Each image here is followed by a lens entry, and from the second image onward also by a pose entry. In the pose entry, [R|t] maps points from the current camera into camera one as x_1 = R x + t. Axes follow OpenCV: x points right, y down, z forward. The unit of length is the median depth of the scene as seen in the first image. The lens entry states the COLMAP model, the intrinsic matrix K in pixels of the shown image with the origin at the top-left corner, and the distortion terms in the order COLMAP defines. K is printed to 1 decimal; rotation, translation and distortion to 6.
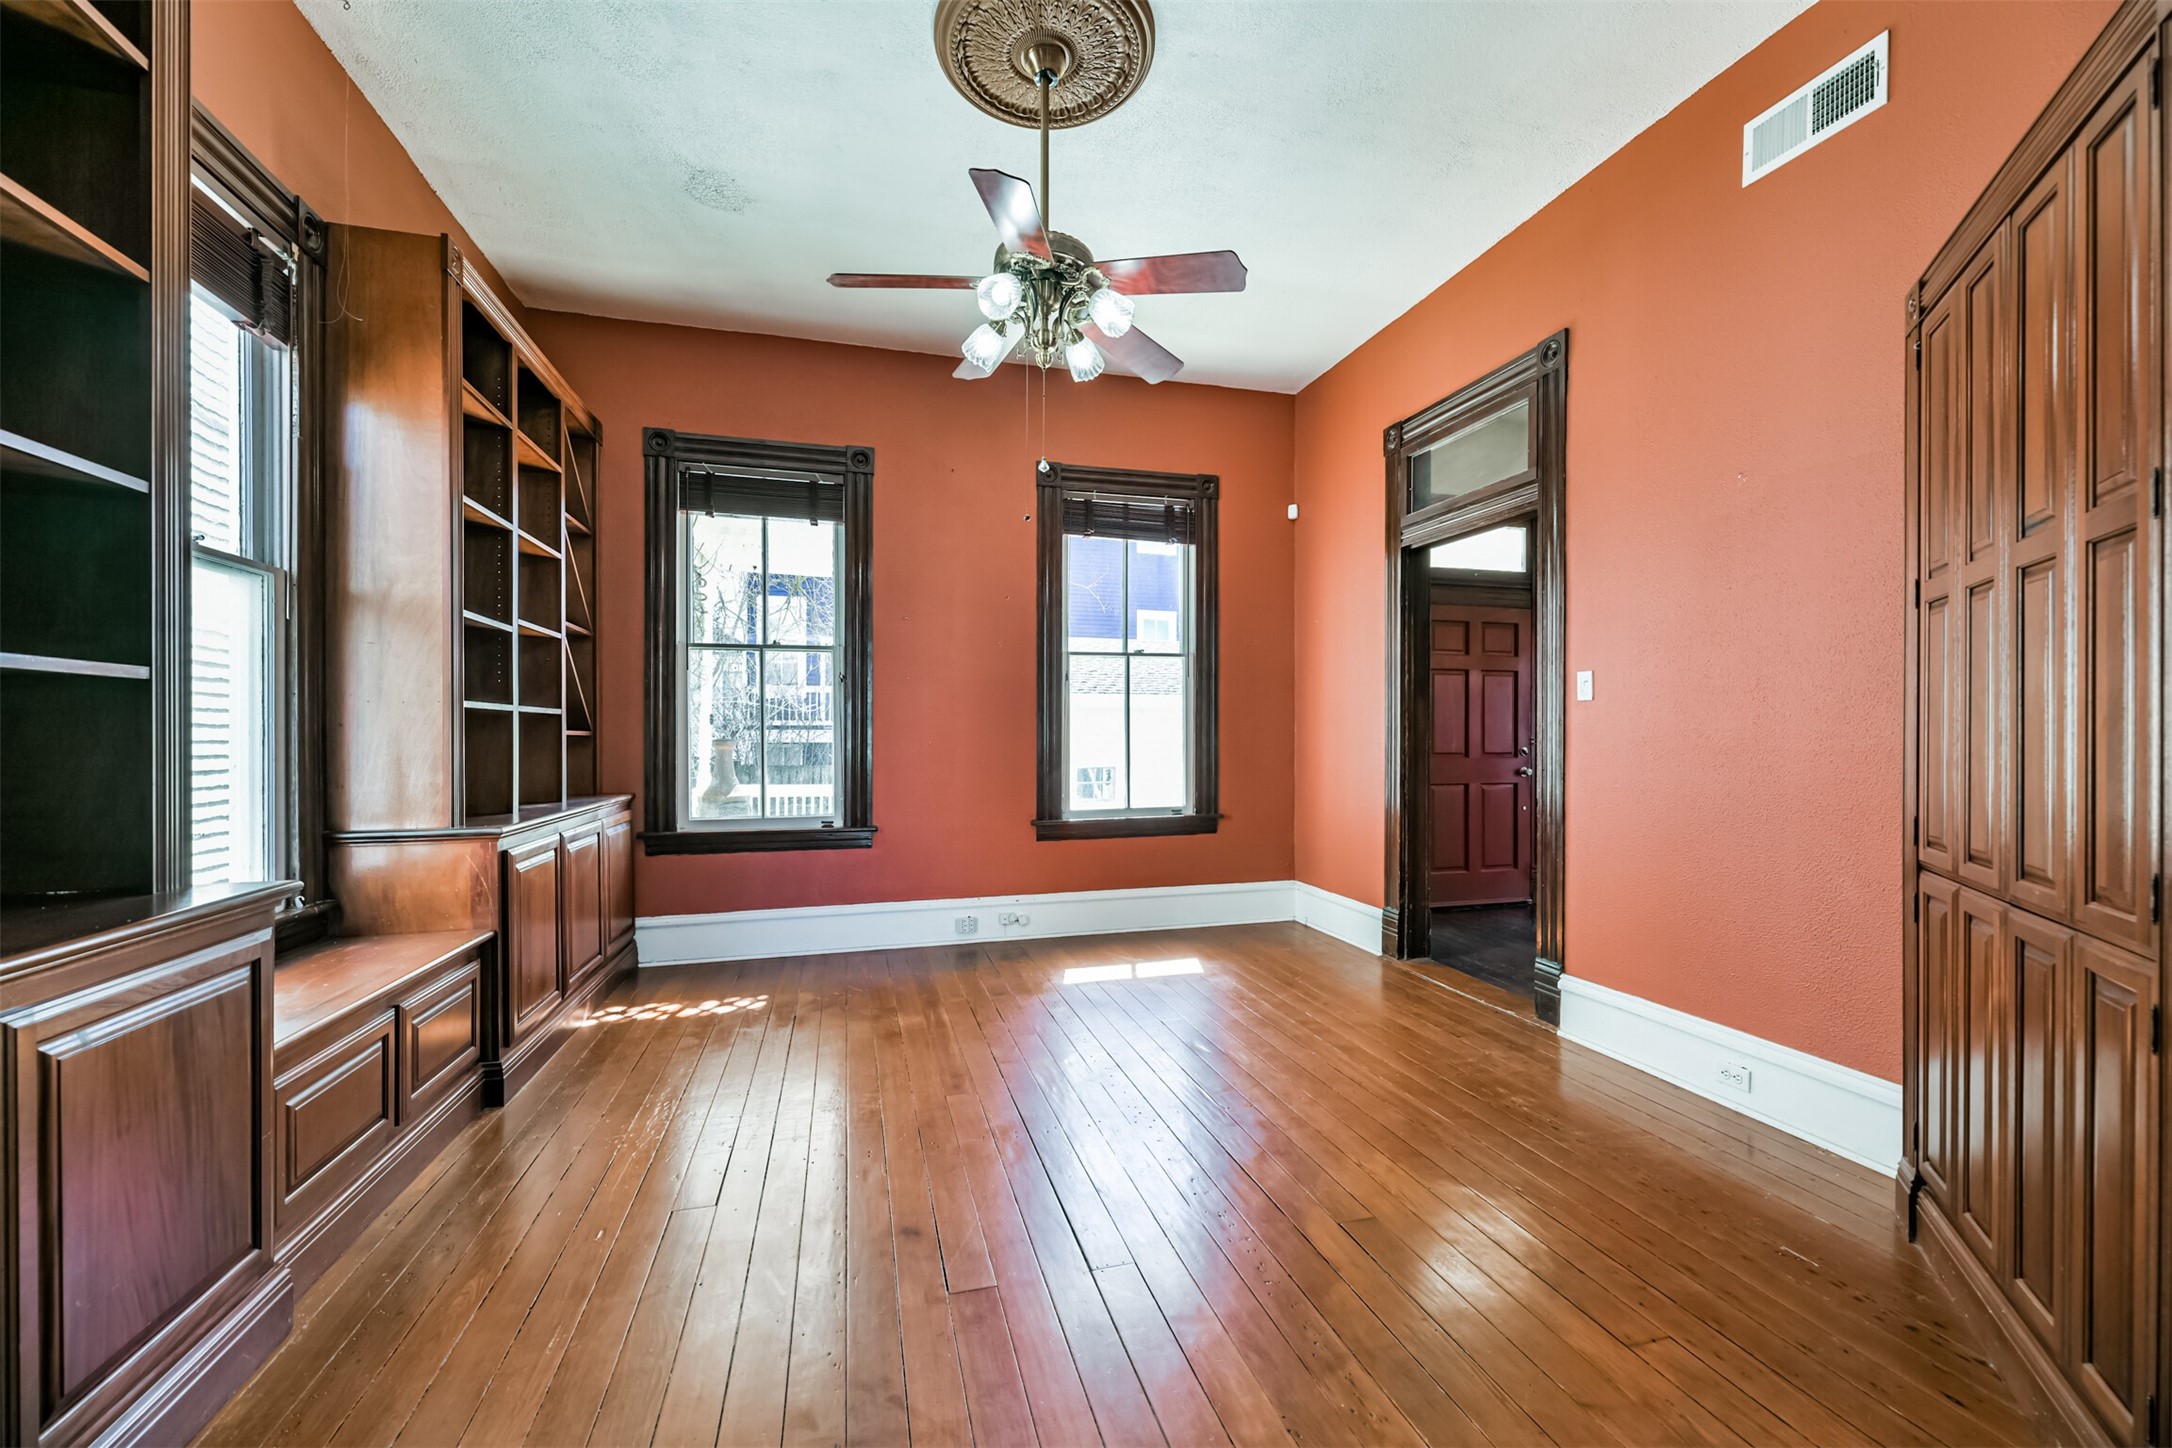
lens RADIAL K [[871.1, 0, 1077.4], [0, 871.1, 720.4], [0, 0, 1]] dist [0.011754, -0.000263]
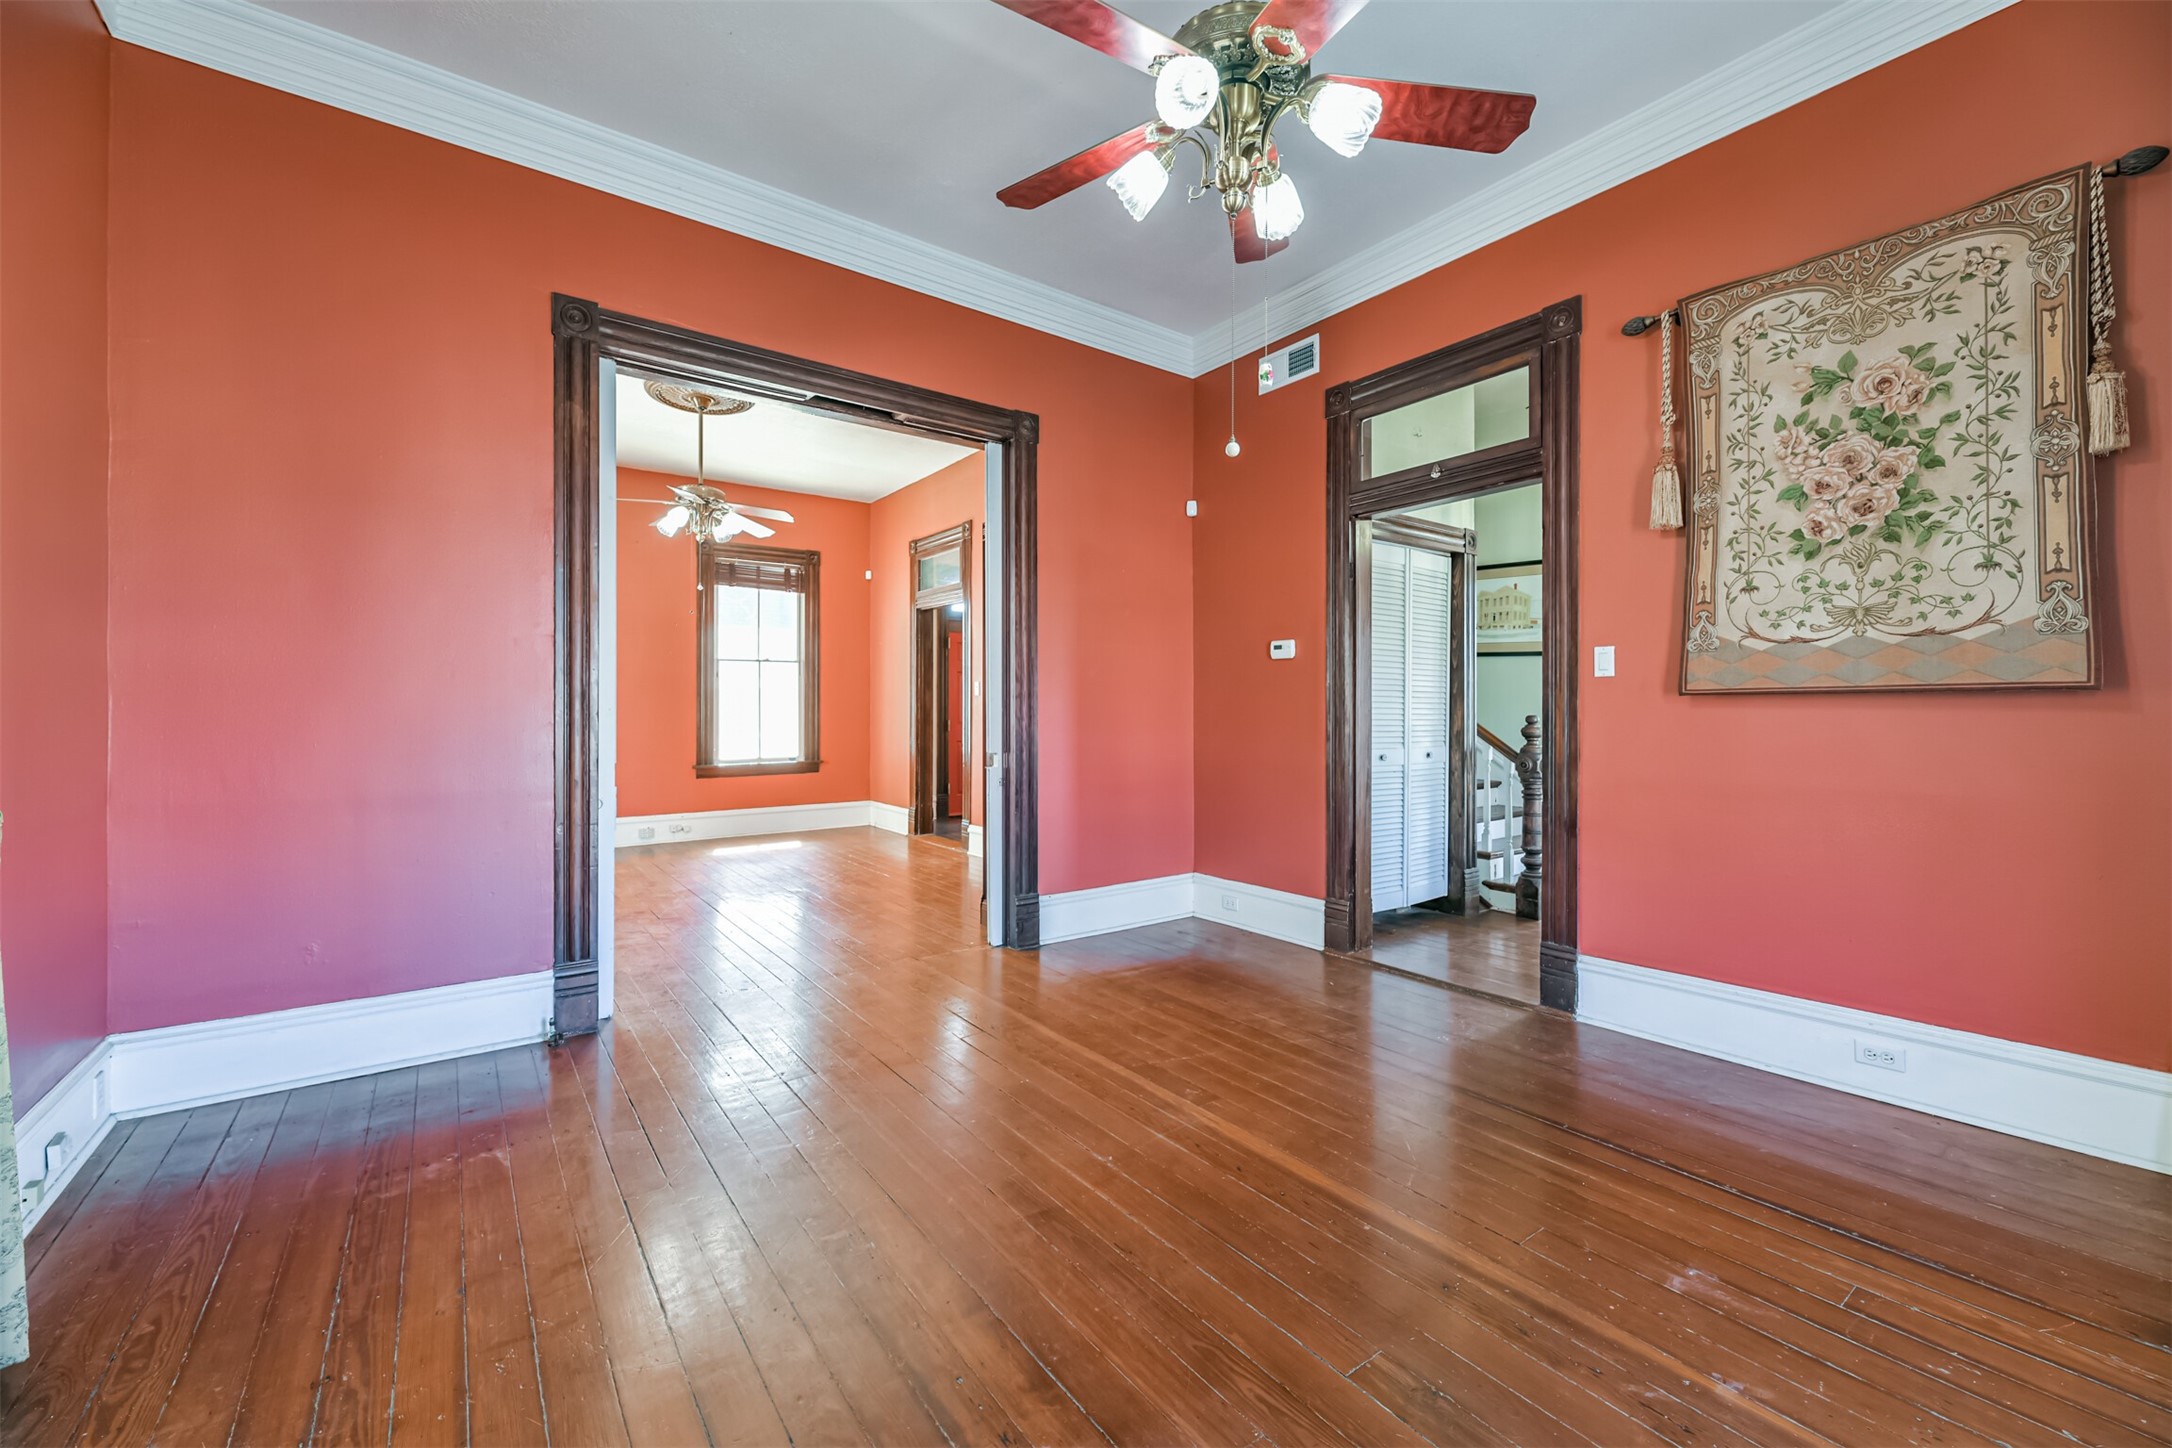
lens RADIAL K [[871.1, 0, 1097.8], [0, 871.1, 706.0], [0, 0, 1]] dist [0.011754, -0.000263]
pose [[0.926013, 0.001142, 0.377491, 0.030696], [-0.001484, 0.999999, 0.000613, 0.003494], [-0.377490, -0.001127, 0.926013, -0.761759]]
